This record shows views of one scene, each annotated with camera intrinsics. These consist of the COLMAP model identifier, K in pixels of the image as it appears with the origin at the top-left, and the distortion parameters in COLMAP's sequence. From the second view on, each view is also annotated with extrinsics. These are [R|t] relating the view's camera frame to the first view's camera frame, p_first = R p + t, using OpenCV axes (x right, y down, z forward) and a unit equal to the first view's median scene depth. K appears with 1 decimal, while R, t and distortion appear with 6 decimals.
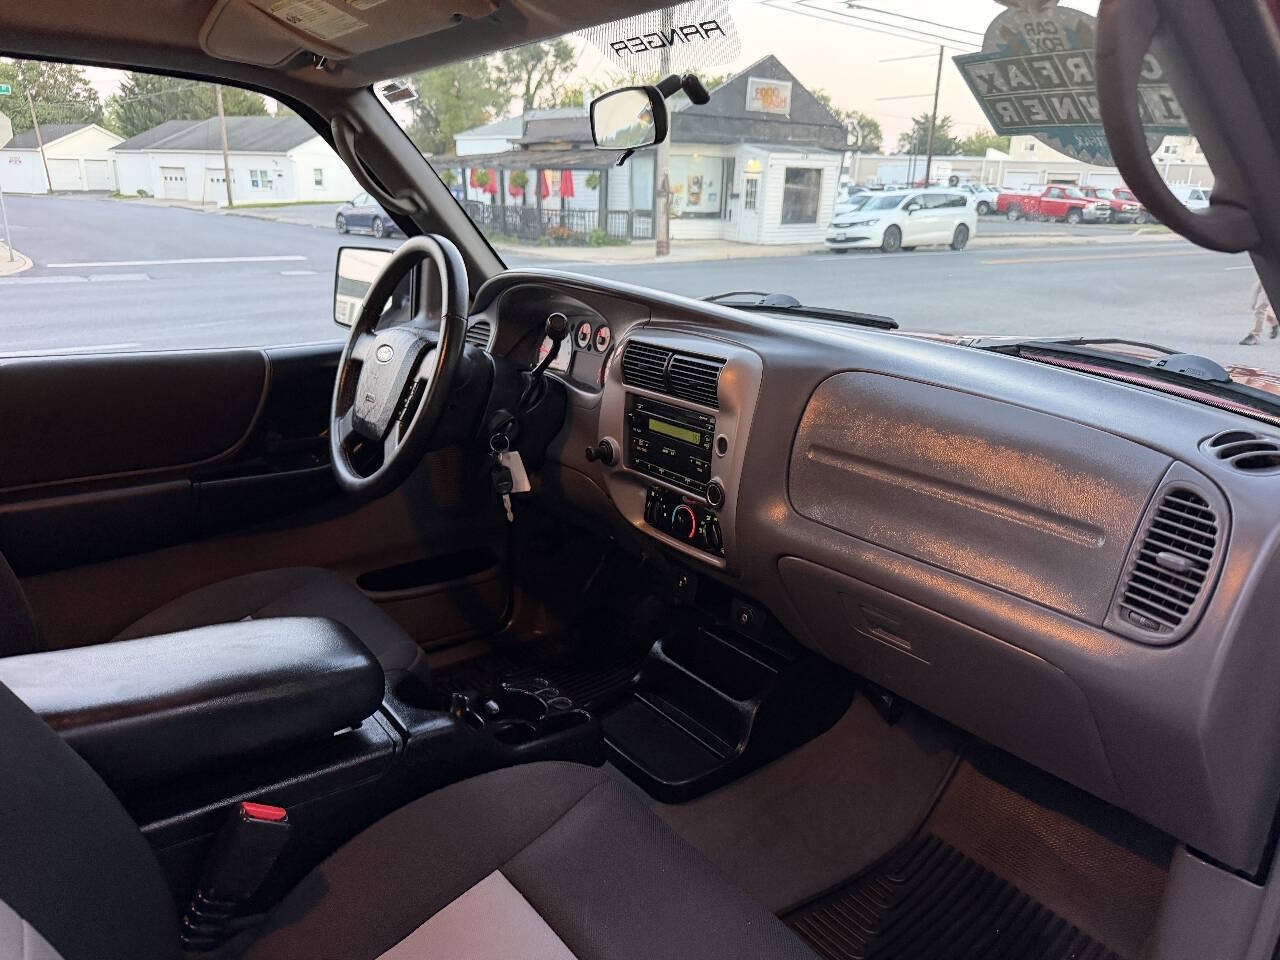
lens RADIAL K [[889.6, 0, 637.1], [0, 889.6, 484.7], [0, 0, 1]] dist [0.036598, -0.059983]
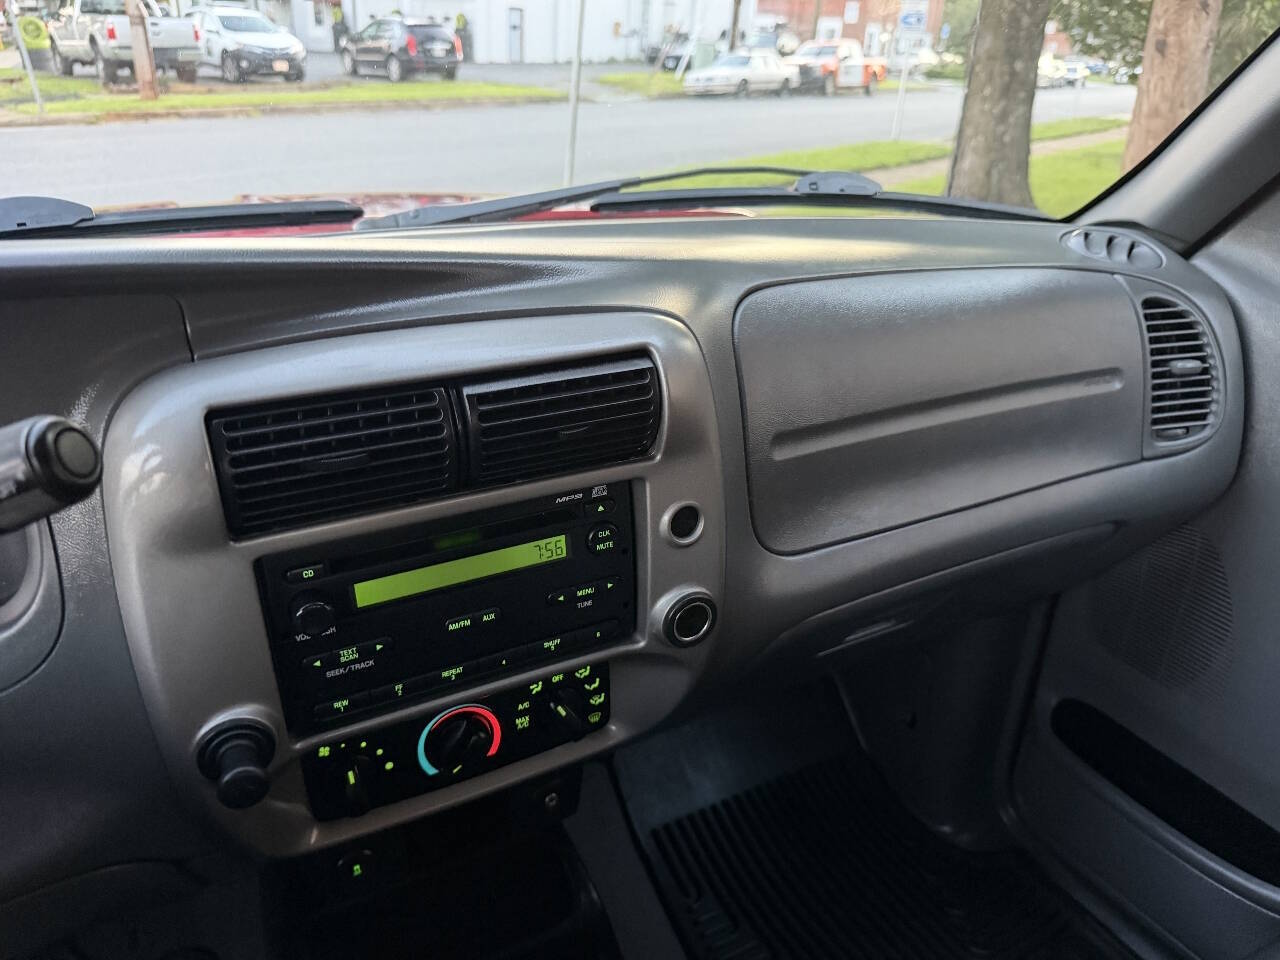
lens RADIAL K [[889.6, 0, 619.4], [0, 889.6, 479.1], [0, 0, 1]] dist [0.036598, -0.059983]
pose [[0.152694, -0.438534, 0.885648, -0.291608], [0.283307, 0.877968, 0.385887, -0.237571], [-0.946795, 0.191988, 0.258300, 0.852850]]
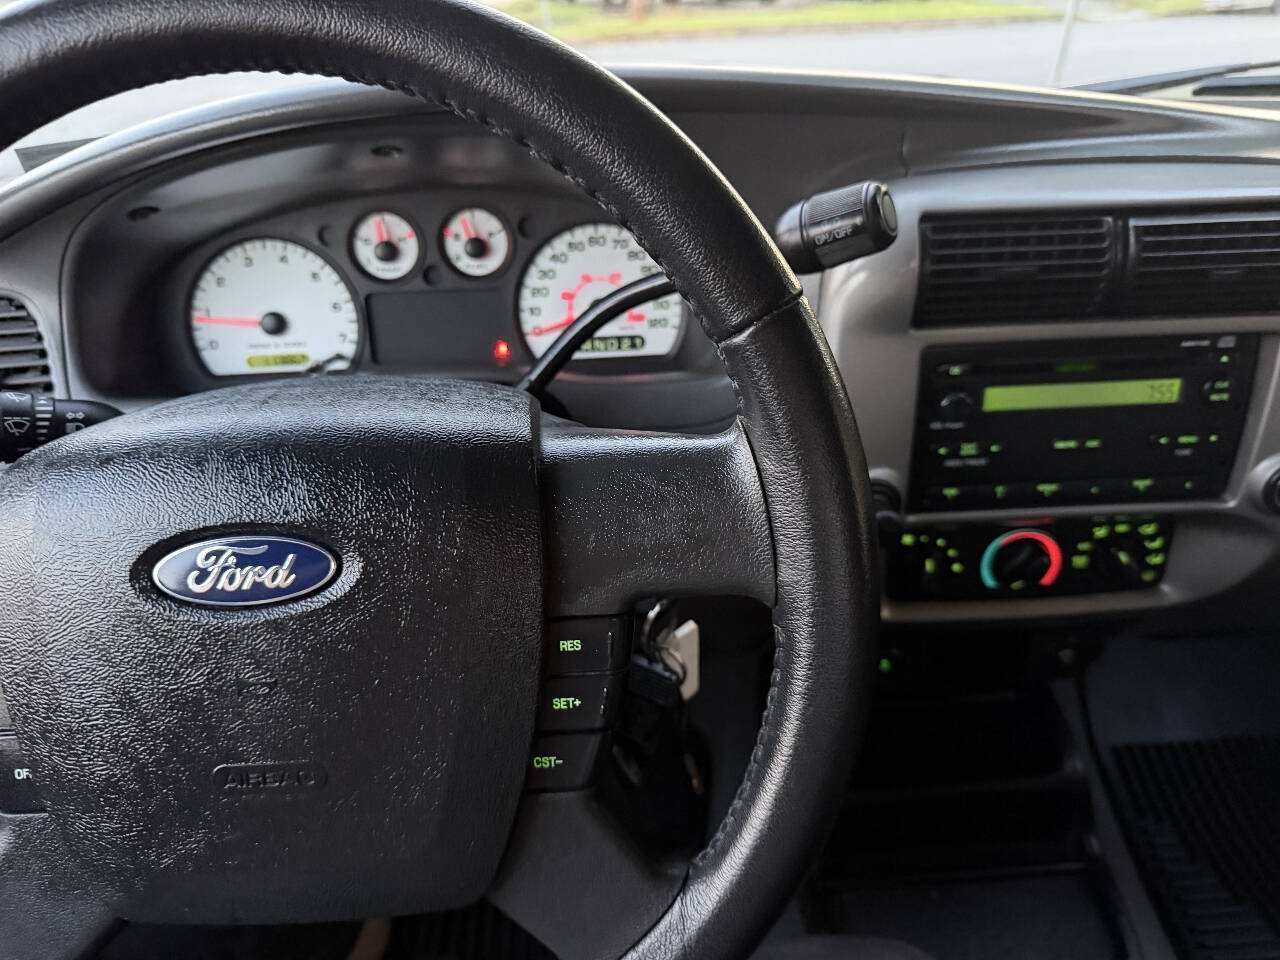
lens RADIAL K [[910.0, 0, 634.0], [0, 910.0, 477.2], [0, 0, 1]] dist [0.020723, -0.050078]
pose [[0.549121, -0.427540, 0.718106, -0.432797], [0.280488, 0.903684, 0.323545, -0.238267], [-0.787269, 0.023755, 0.616152, 0.929864]]
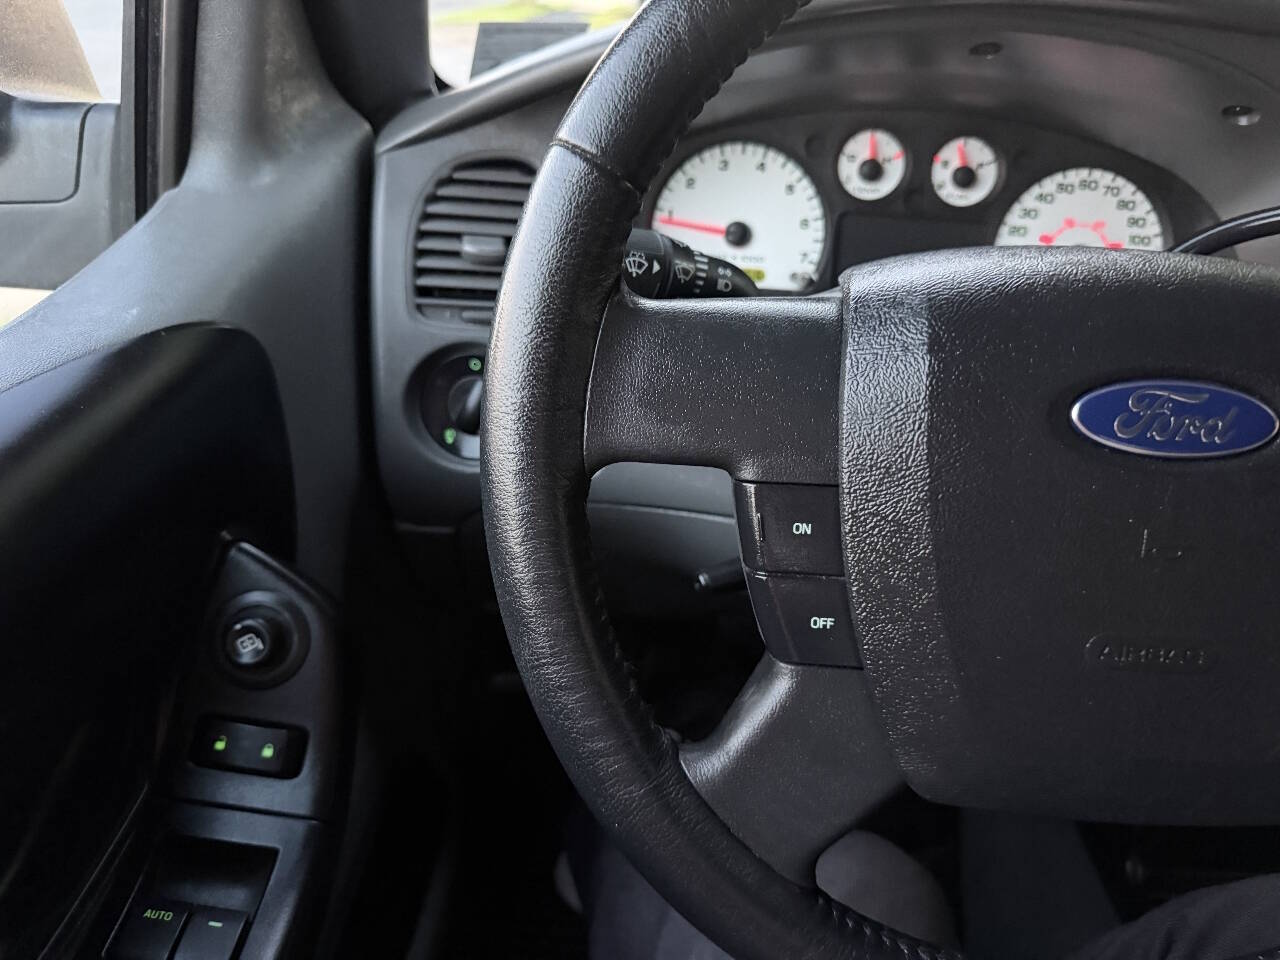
lens RADIAL K [[929.0, 0, 654.7], [0, 929.0, 475.1], [0, 0, 1]] dist [-0.019596, -0.030456]
pose [[0.623602, -0.346254, 0.700877, -0.563140], [0.181633, 0.936198, 0.300903, -0.243429], [-0.760348, -0.060342, 0.646706, 1.110606]]
